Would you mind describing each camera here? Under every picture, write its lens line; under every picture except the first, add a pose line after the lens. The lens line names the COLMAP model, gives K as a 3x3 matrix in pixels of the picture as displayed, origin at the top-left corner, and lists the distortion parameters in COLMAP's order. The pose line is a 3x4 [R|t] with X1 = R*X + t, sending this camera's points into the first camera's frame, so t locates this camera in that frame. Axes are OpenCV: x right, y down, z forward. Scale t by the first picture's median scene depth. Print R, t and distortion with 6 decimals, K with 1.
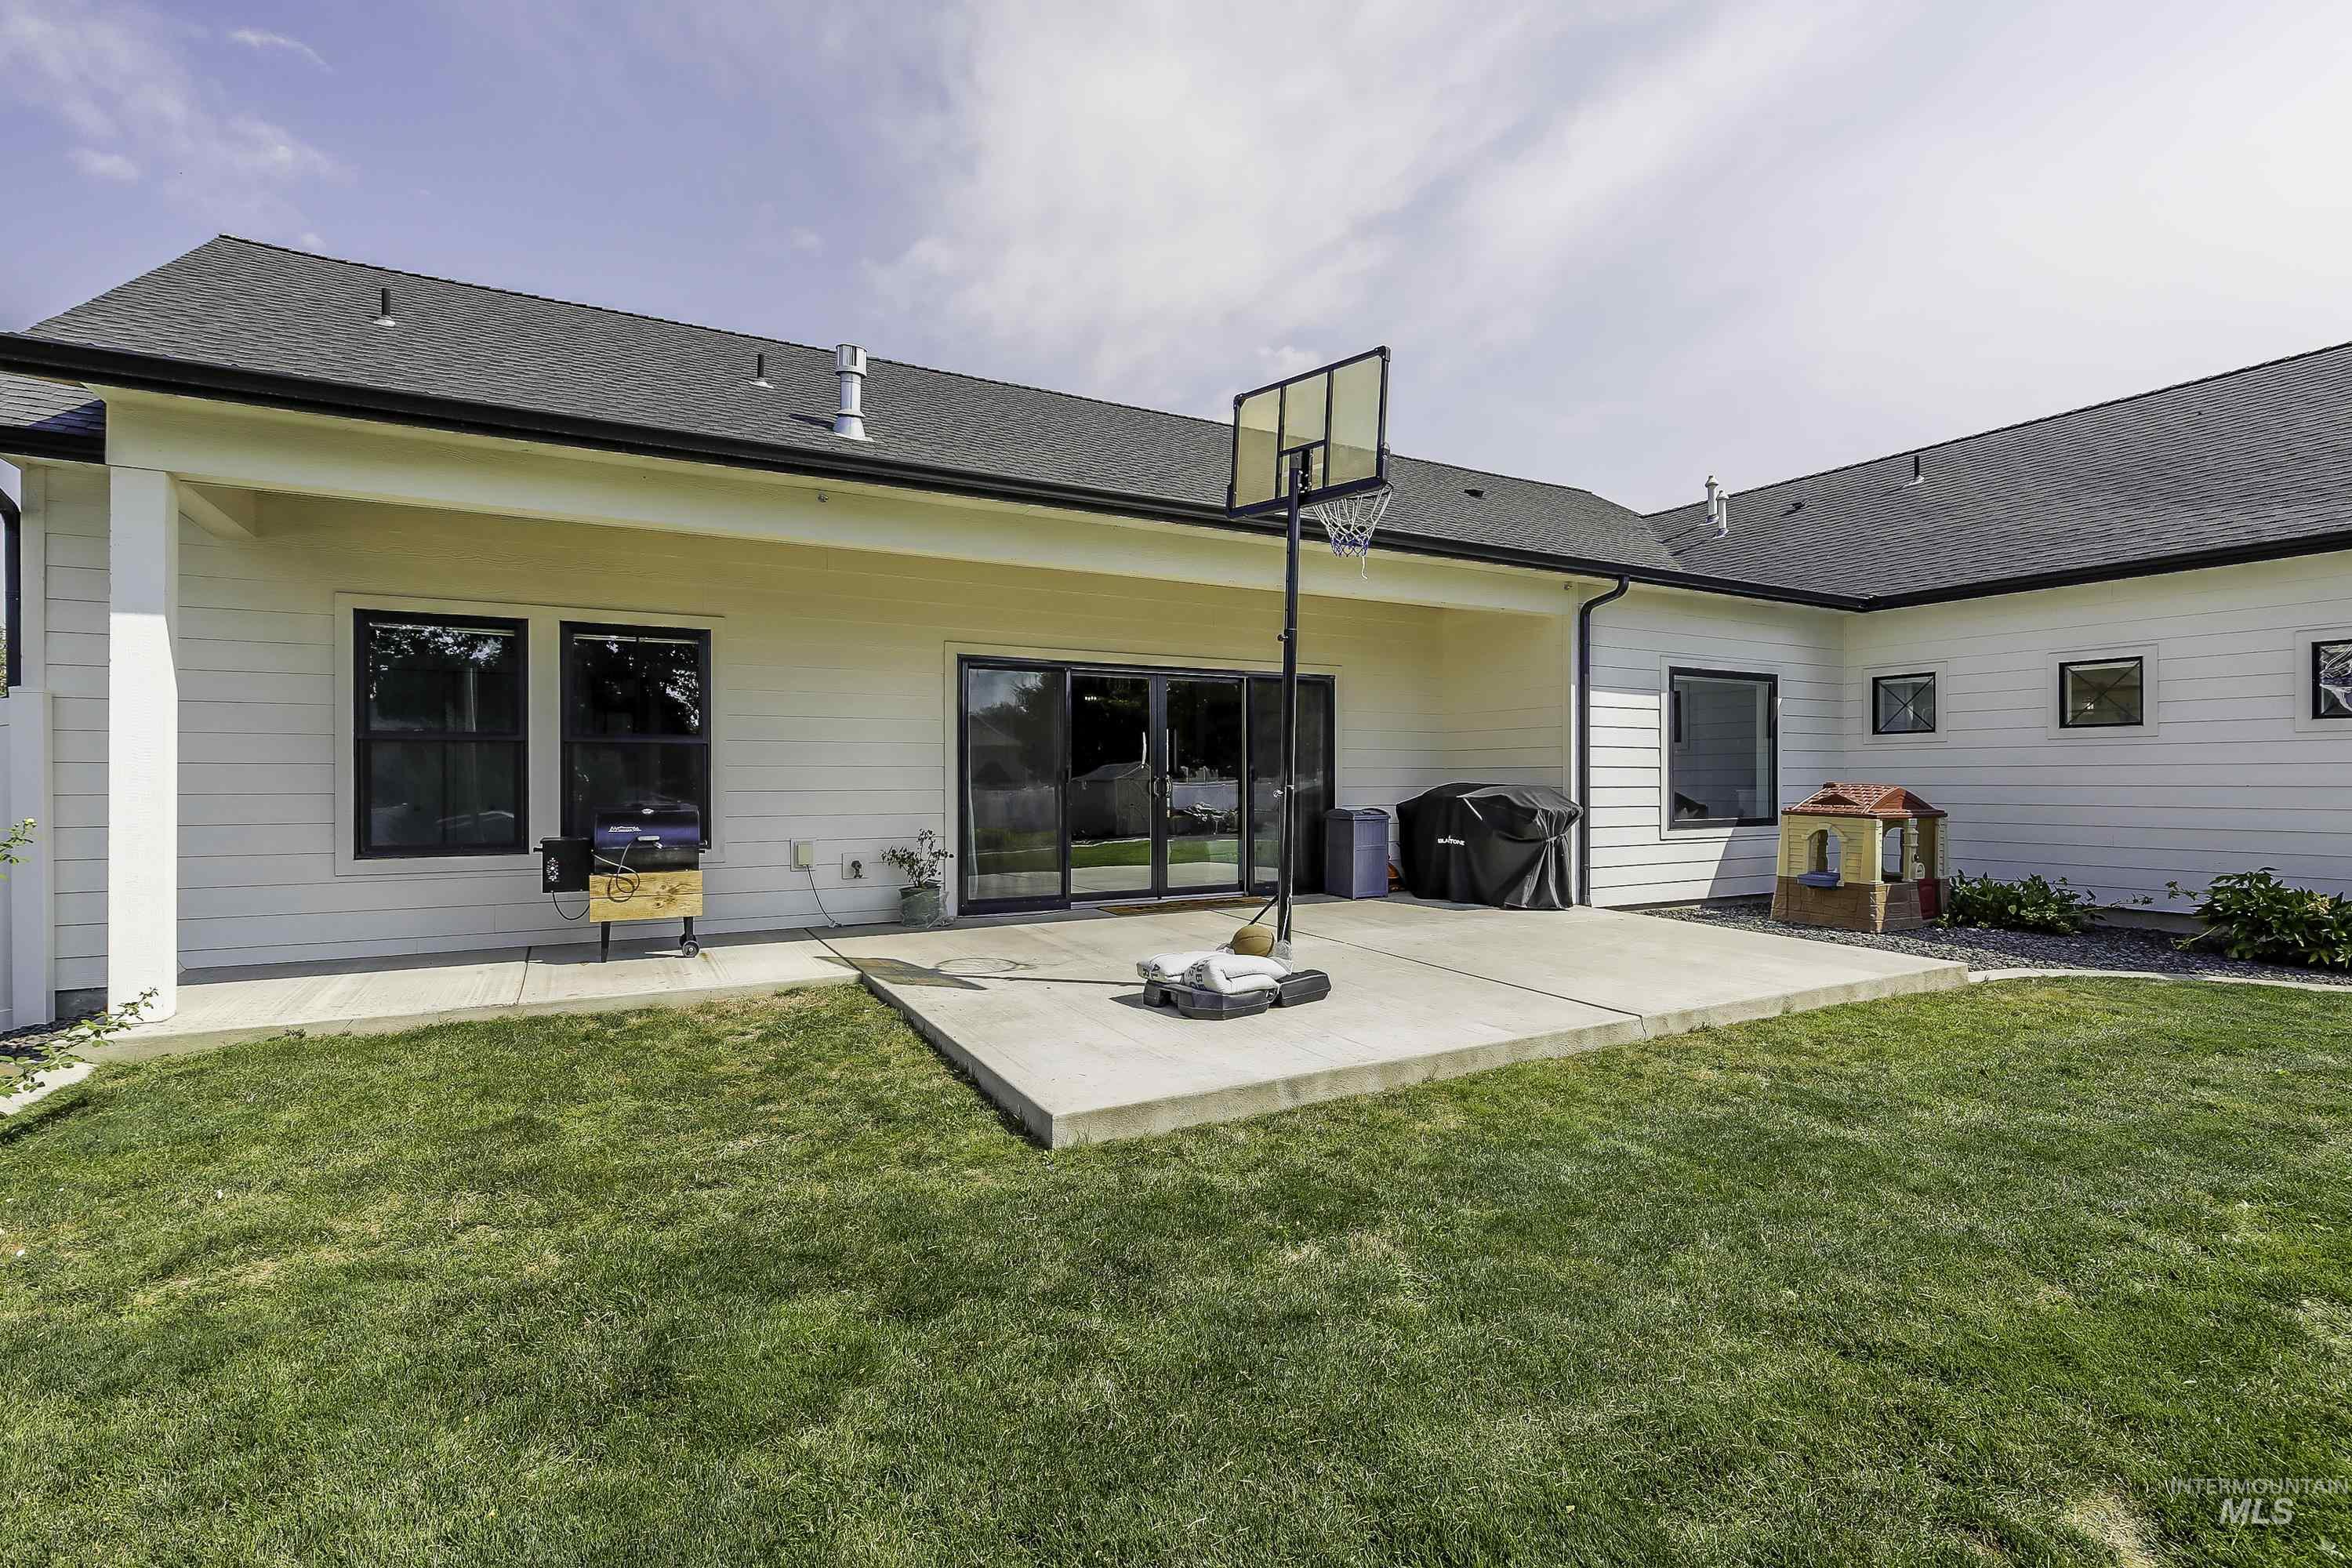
lens RADIAL K [[1065.4, 0, 1176.0], [0, 1065.4, 784.0], [0, 0, 1]] dist [-0.001388, 0.000063]
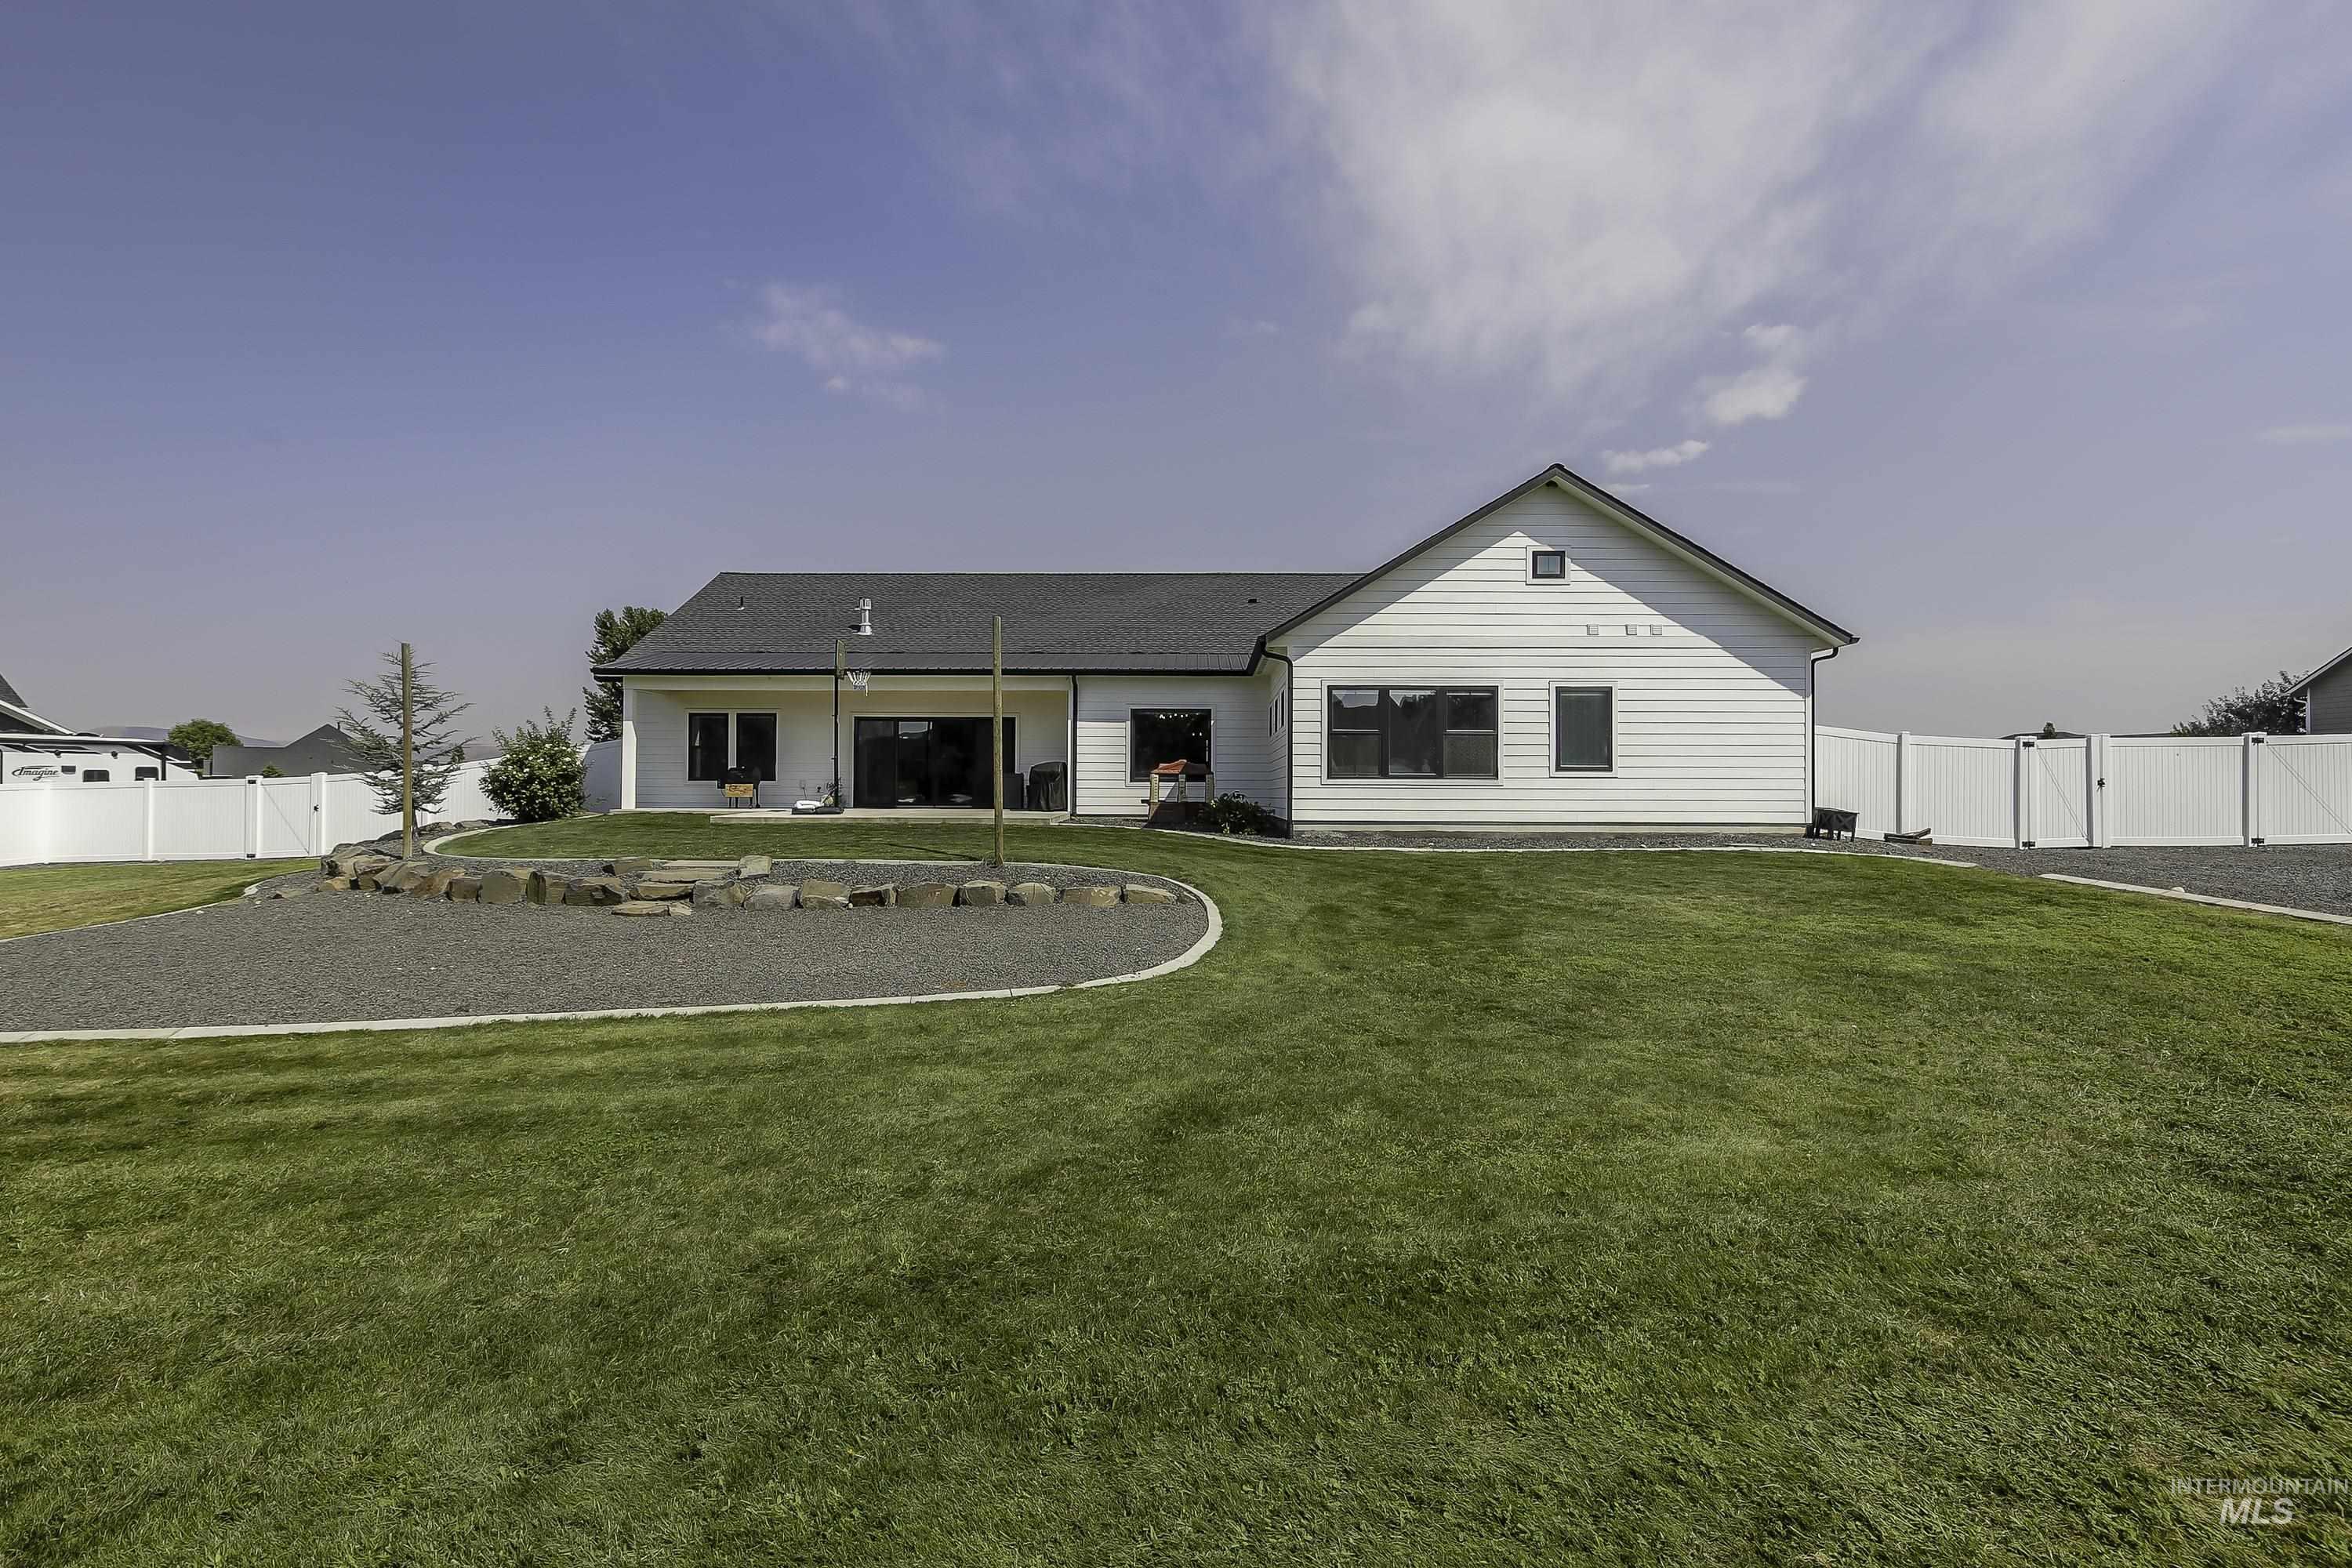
lens RADIAL K [[1065.4, 0, 1176.0], [0, 1065.4, 784.0], [0, 0, 1]] dist [-0.001388, 0.000063]
pose [[0.864490, 0.001062, -0.502649, 1.664938], [-0.008366, 0.999890, -0.012277, 0.073971], [0.502581, 0.014819, 0.864403, -0.878829]]
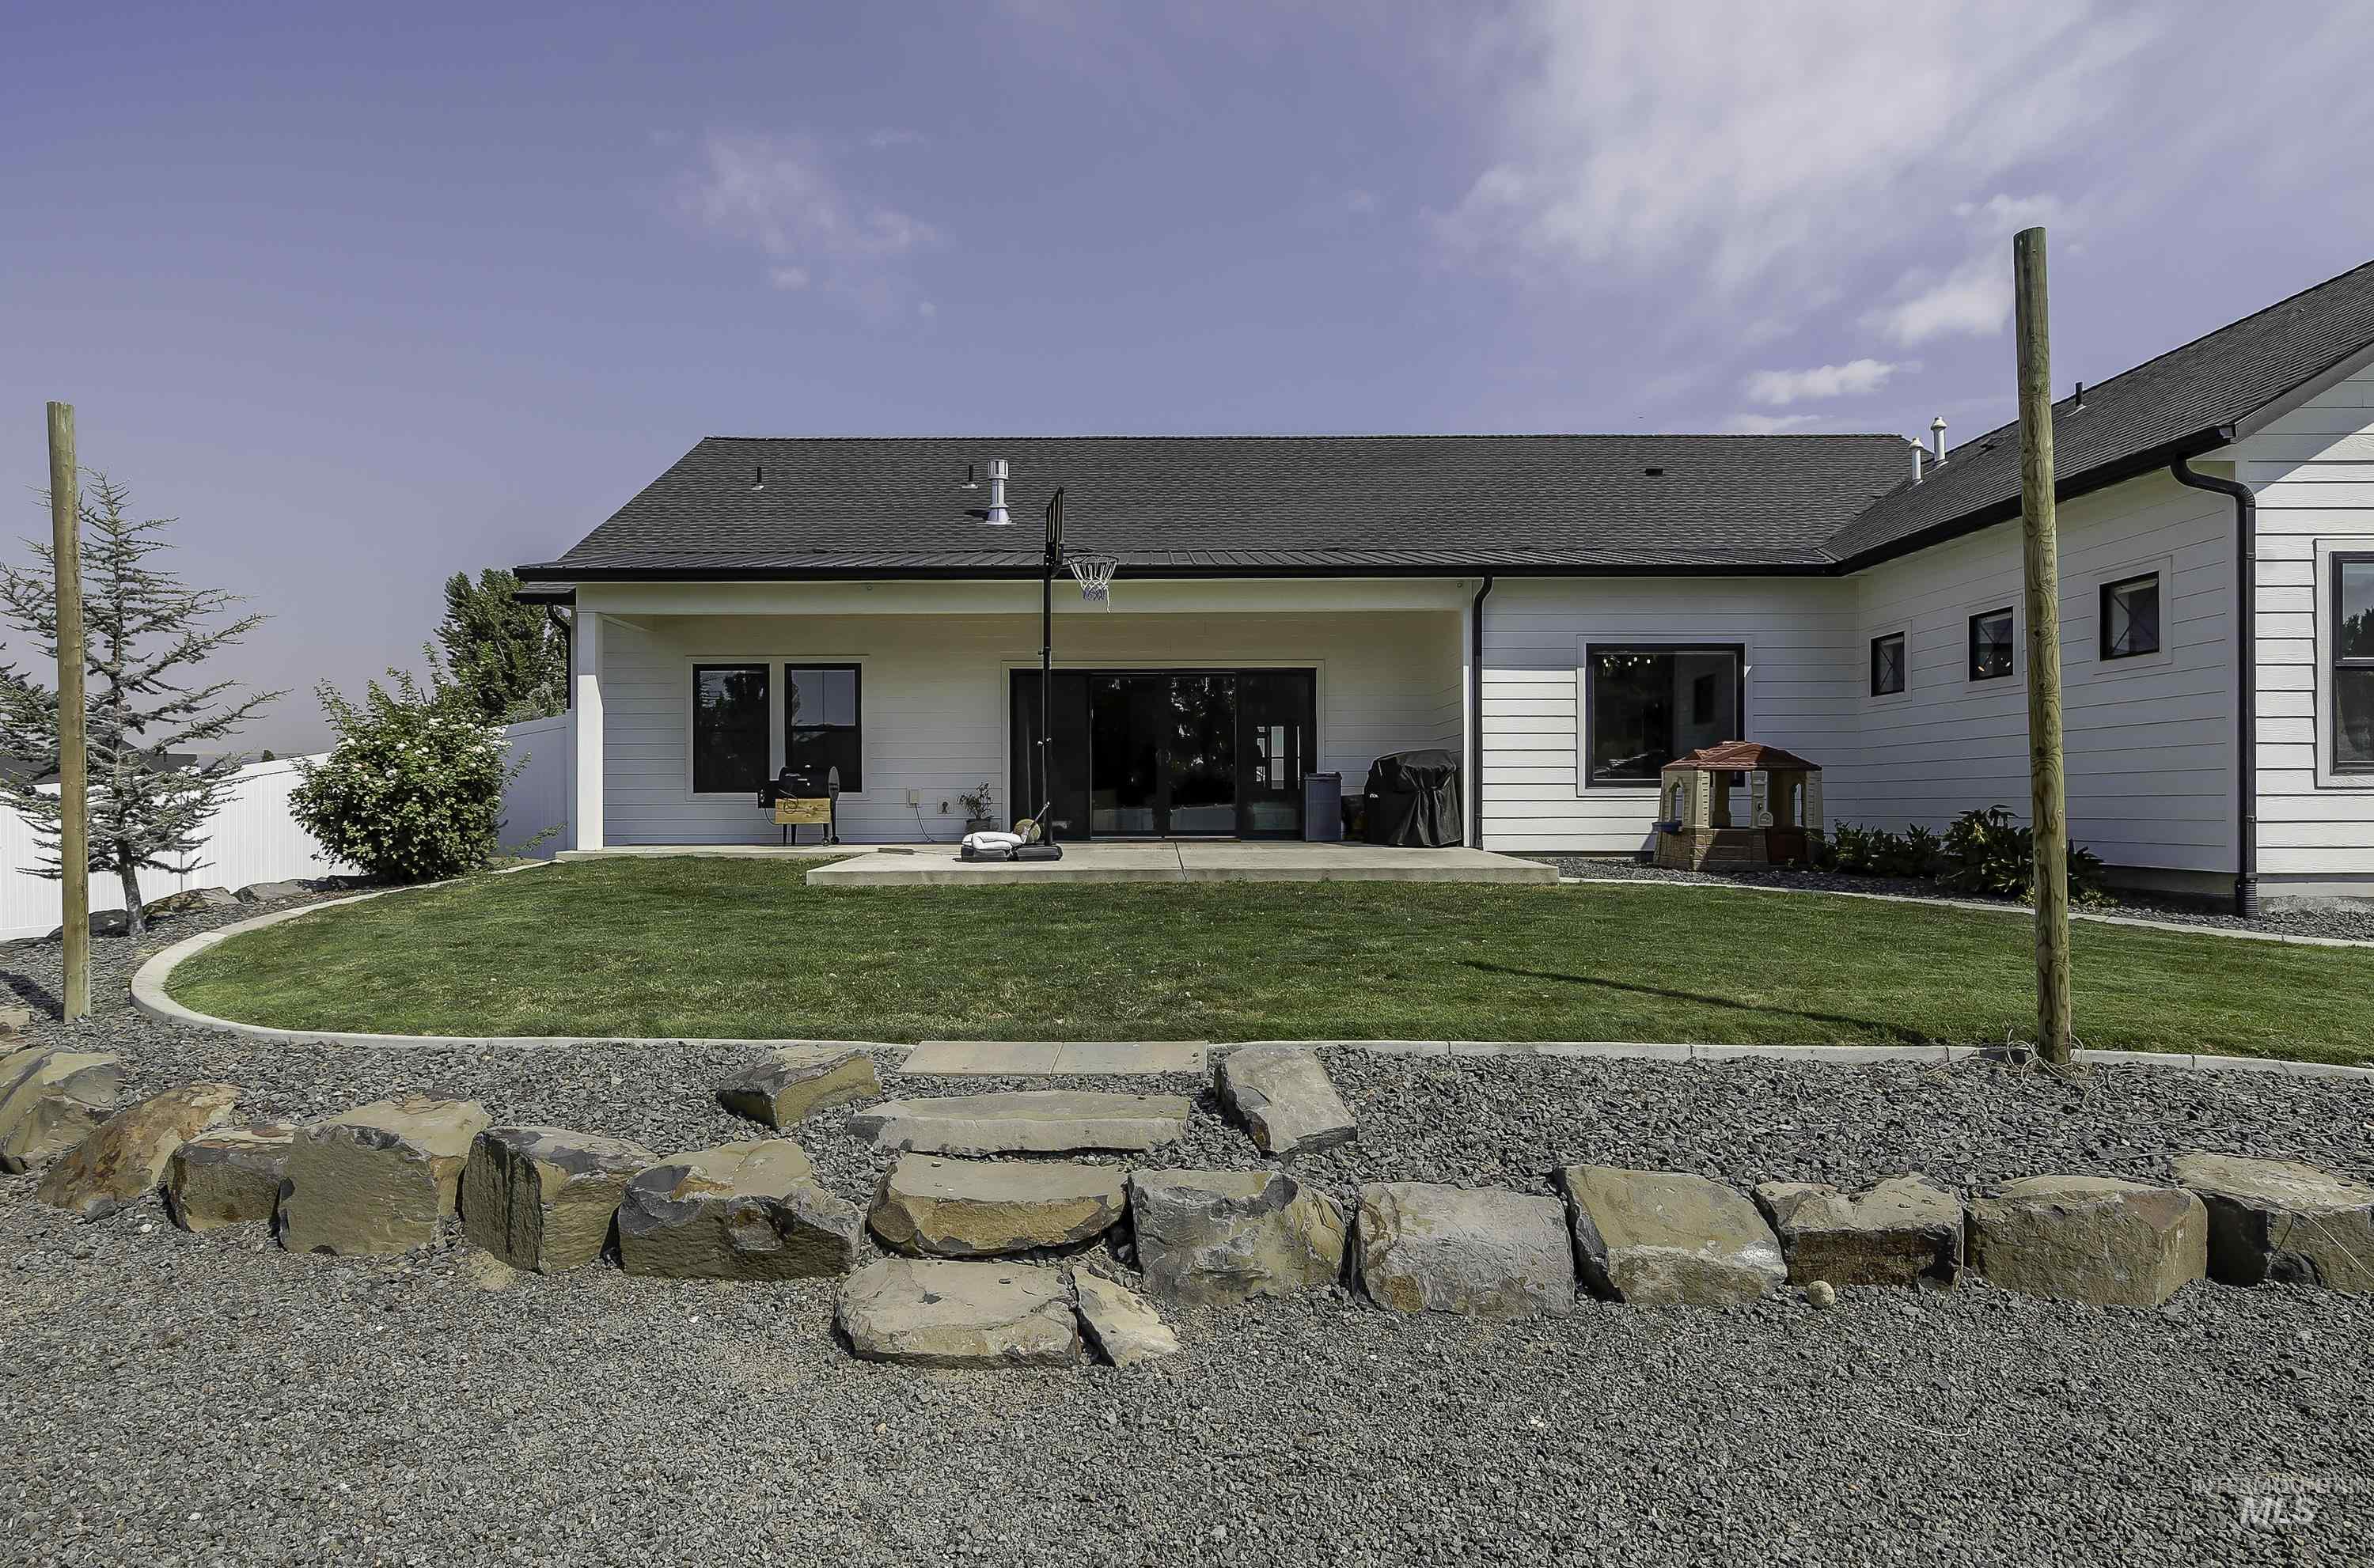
lens RADIAL K [[1266.1, 0, 1169.2], [0, 1266.1, 808.7], [0, 0, 1]] dist [0.000685, 0.000226]
pose [[0.876152, -0.000652, -0.482035, 0.724379], [0.000482, 1.000000, -0.000477, 0.065859], [0.482036, 0.000185, 0.876152, -0.400809]]
